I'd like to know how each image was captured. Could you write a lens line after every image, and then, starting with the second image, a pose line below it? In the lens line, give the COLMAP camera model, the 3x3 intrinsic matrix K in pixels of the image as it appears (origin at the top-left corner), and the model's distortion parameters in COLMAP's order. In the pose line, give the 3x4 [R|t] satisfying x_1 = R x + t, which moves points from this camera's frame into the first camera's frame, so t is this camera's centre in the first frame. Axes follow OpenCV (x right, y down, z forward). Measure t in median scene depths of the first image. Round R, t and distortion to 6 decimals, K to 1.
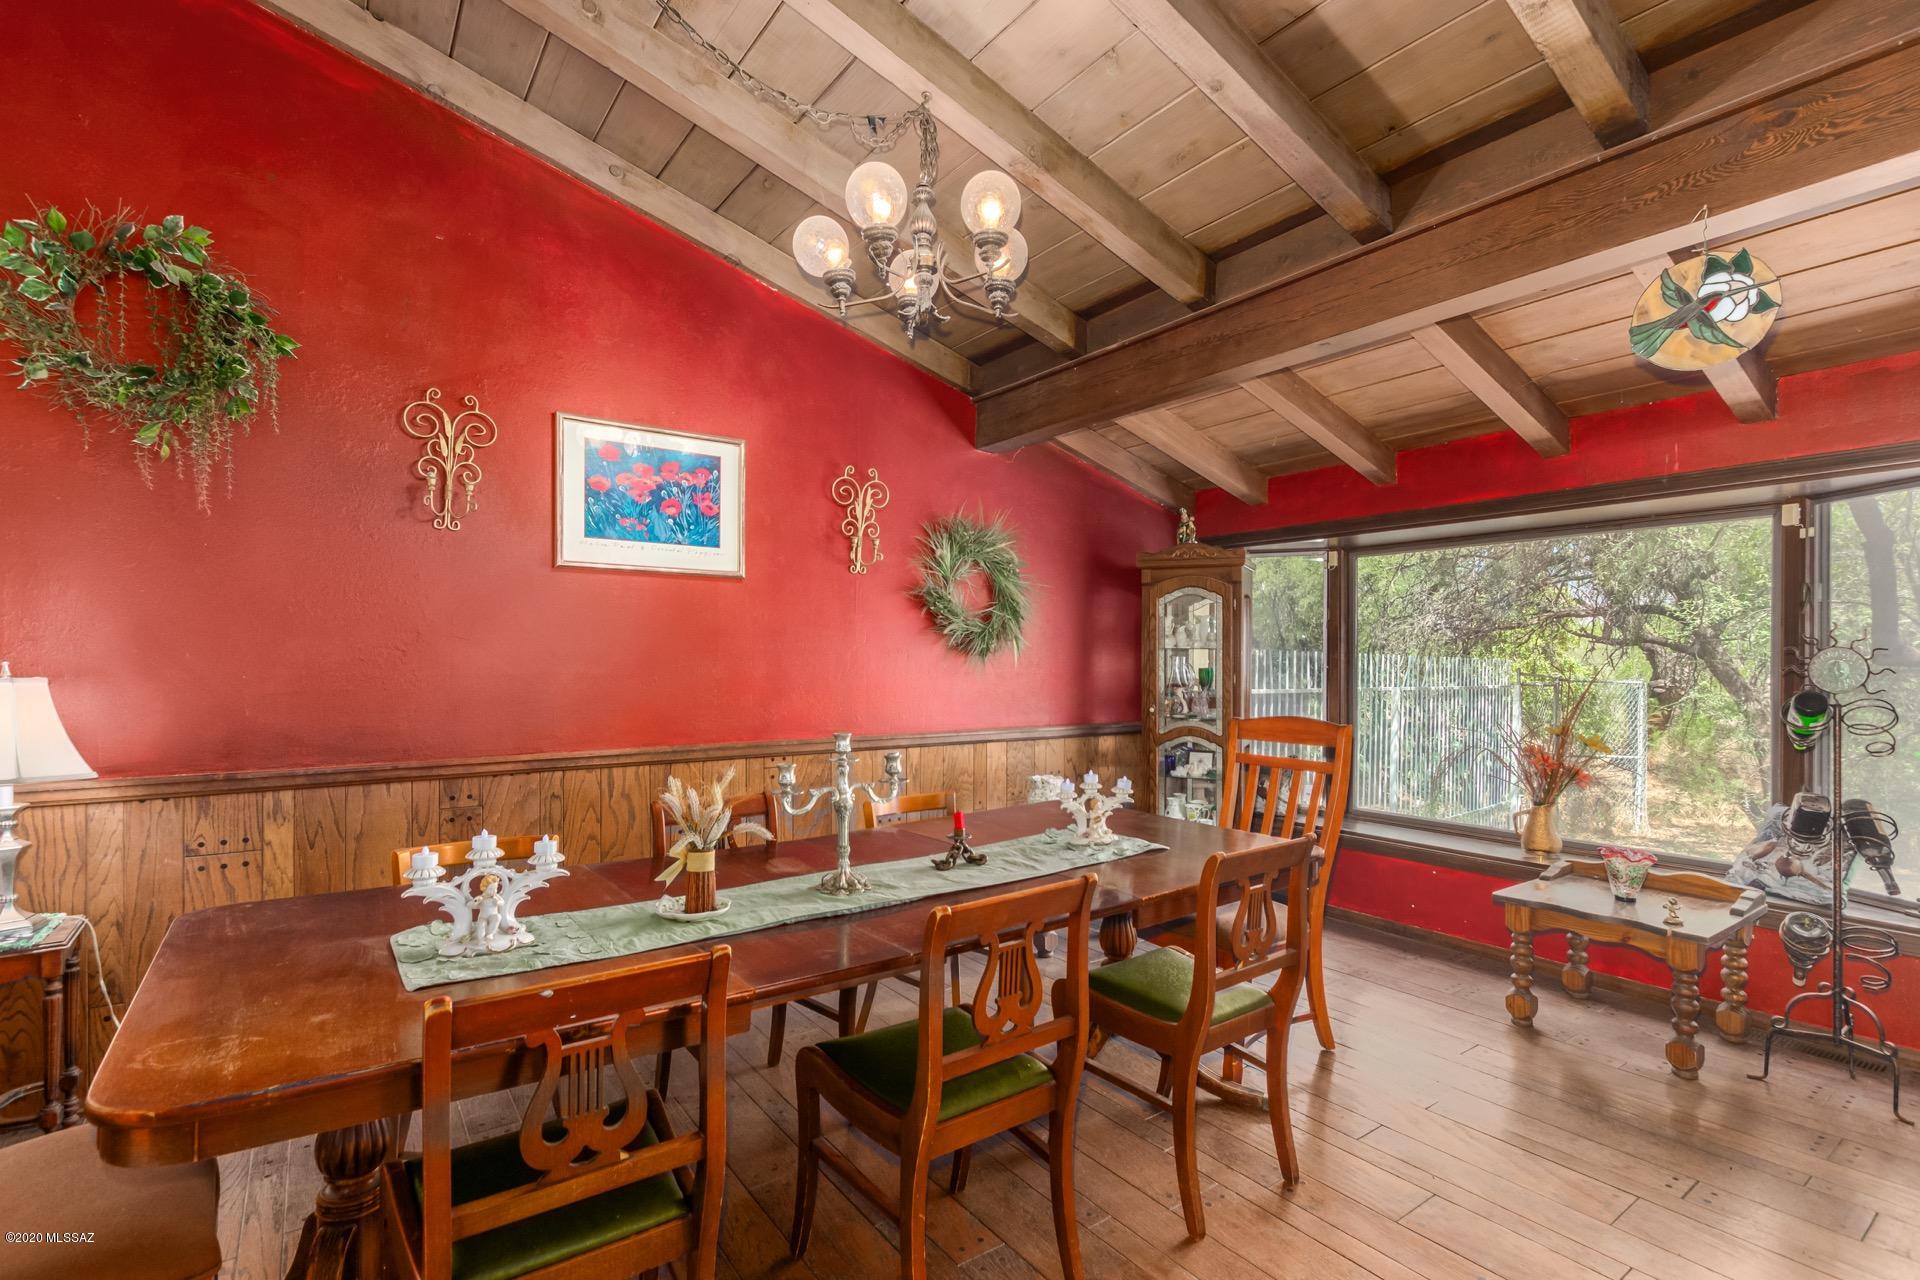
lens RADIAL K [[894.9, 0, 966.8], [0, 894.9, 668.7], [0, 0, 1]] dist [0.001606, -0.000448]
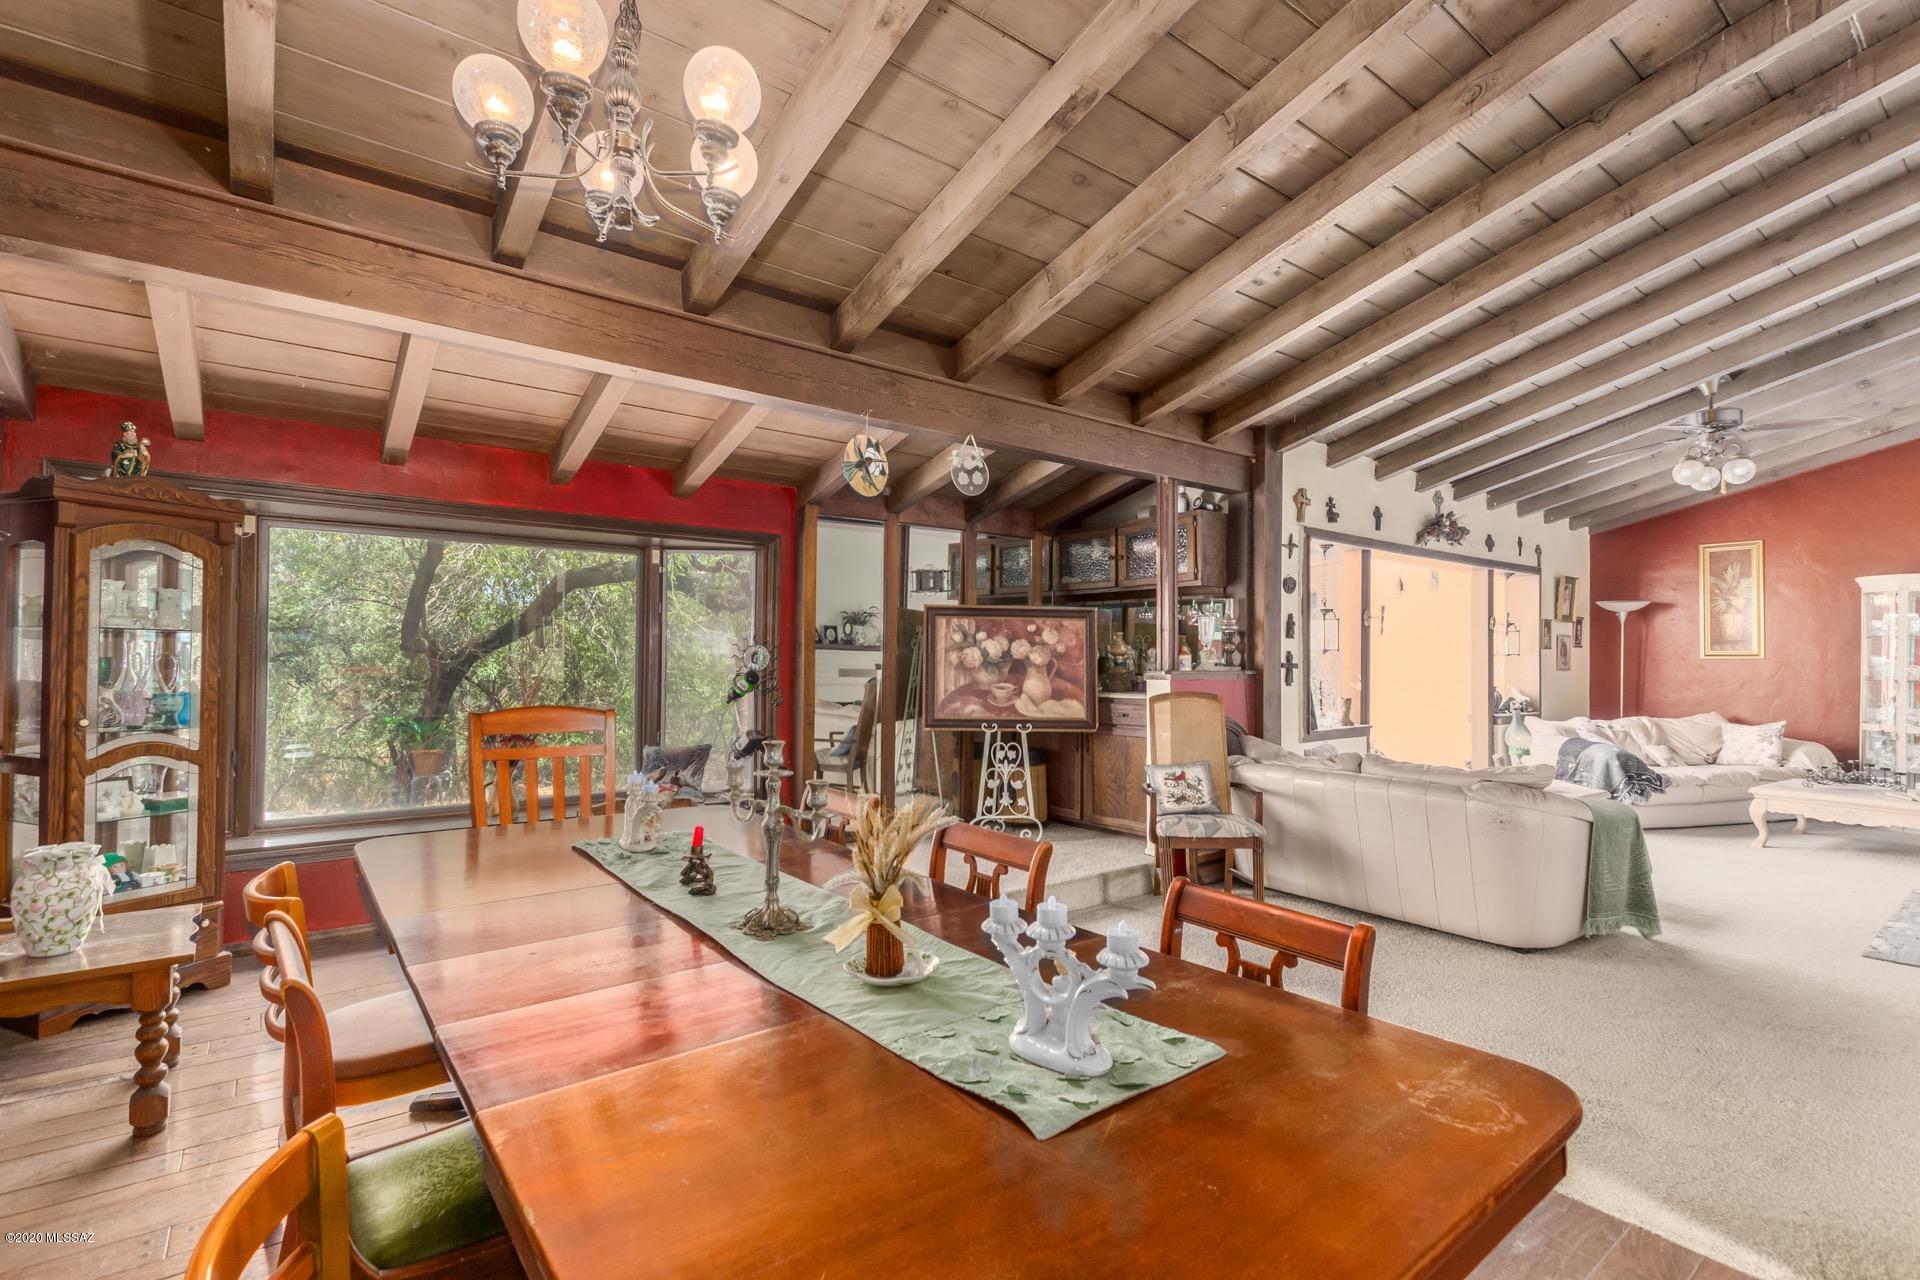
lens RADIAL K [[894.9, 0, 966.8], [0, 894.9, 668.7], [0, 0, 1]] dist [0.001606, -0.000448]
pose [[-0.051985, 0.009708, 0.998601, -0.720730], [0.012056, 0.999886, -0.009093, 0.033652], [-0.998575, 0.011566, -0.052096, 0.602690]]
